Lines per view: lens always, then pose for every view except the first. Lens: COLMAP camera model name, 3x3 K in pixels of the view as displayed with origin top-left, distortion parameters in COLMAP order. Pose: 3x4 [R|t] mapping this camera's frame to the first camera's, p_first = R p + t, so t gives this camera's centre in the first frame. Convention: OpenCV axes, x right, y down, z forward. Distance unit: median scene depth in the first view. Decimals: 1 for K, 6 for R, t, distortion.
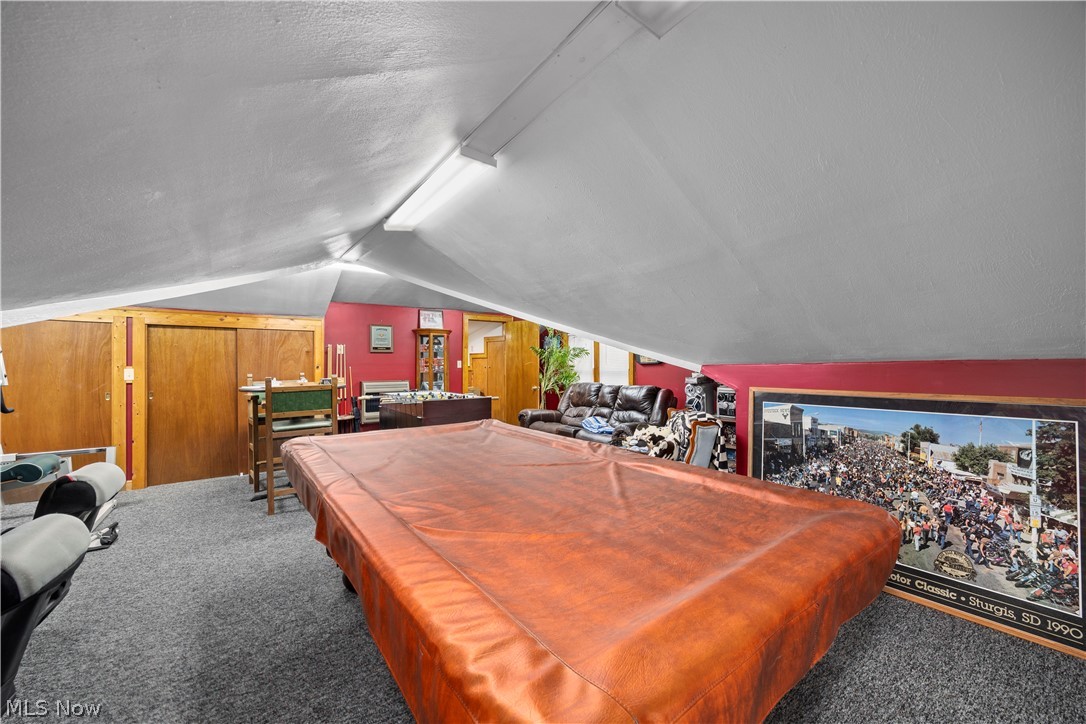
lens RADIAL K [[421.6, 0, 553.7], [0, 421.6, 363.0], [0, 0, 1]] dist [-0.005835, 0.000691]
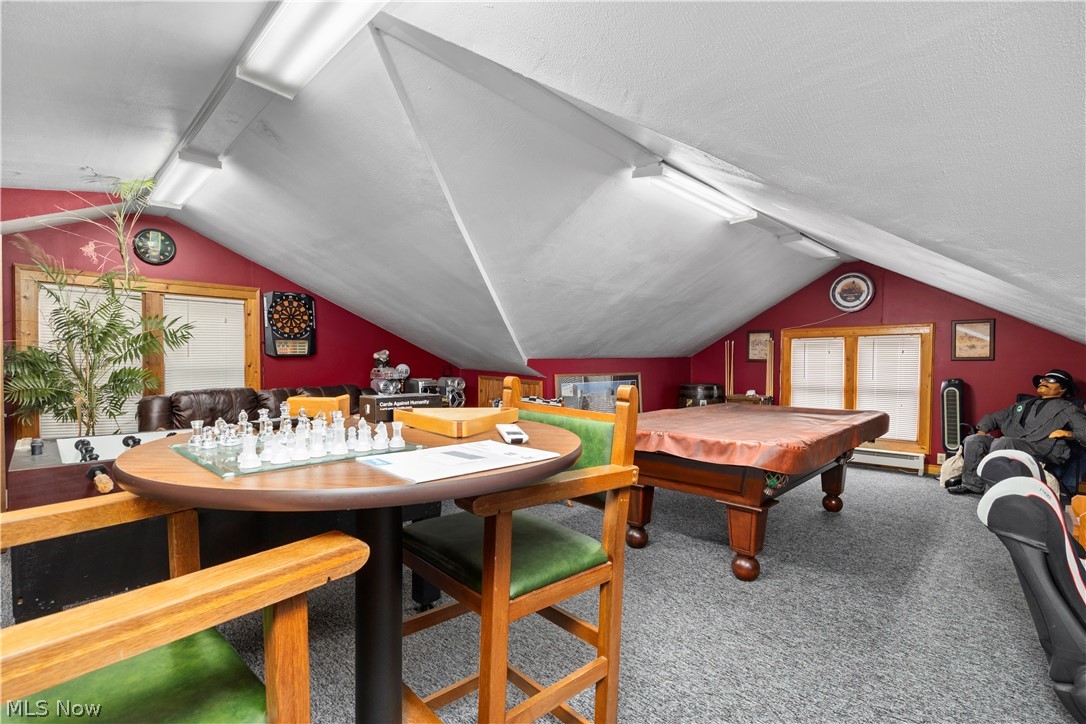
lens RADIAL K [[486.2, 0, 550.8], [0, 486.2, 367.1], [0, 0, 1]] dist [-0.004698, -0.000148]
pose [[-0.143036, -0.006264, 0.989698, -1.699521], [-0.004882, 0.999972, 0.005624, 0.031984], [-0.989705, -0.004027, -0.143062, 1.795233]]
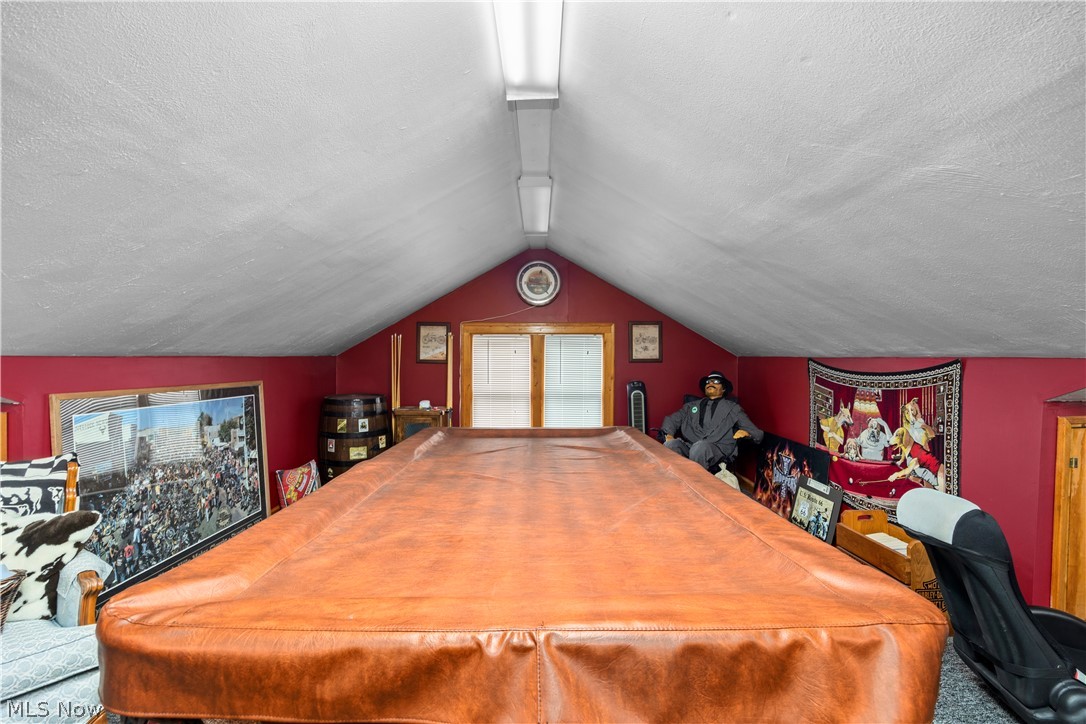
lens RADIAL K [[486.2, 0, 539.8], [0, 486.2, 362.3], [0, 0, 1]] dist [-0.004698, -0.000148]
pose [[-0.786922, 0.003514, 0.617042, -0.713548], [-0.001864, 0.999966, -0.008071, 0.022587], [-0.617049, -0.007502, -0.786889, 1.590639]]
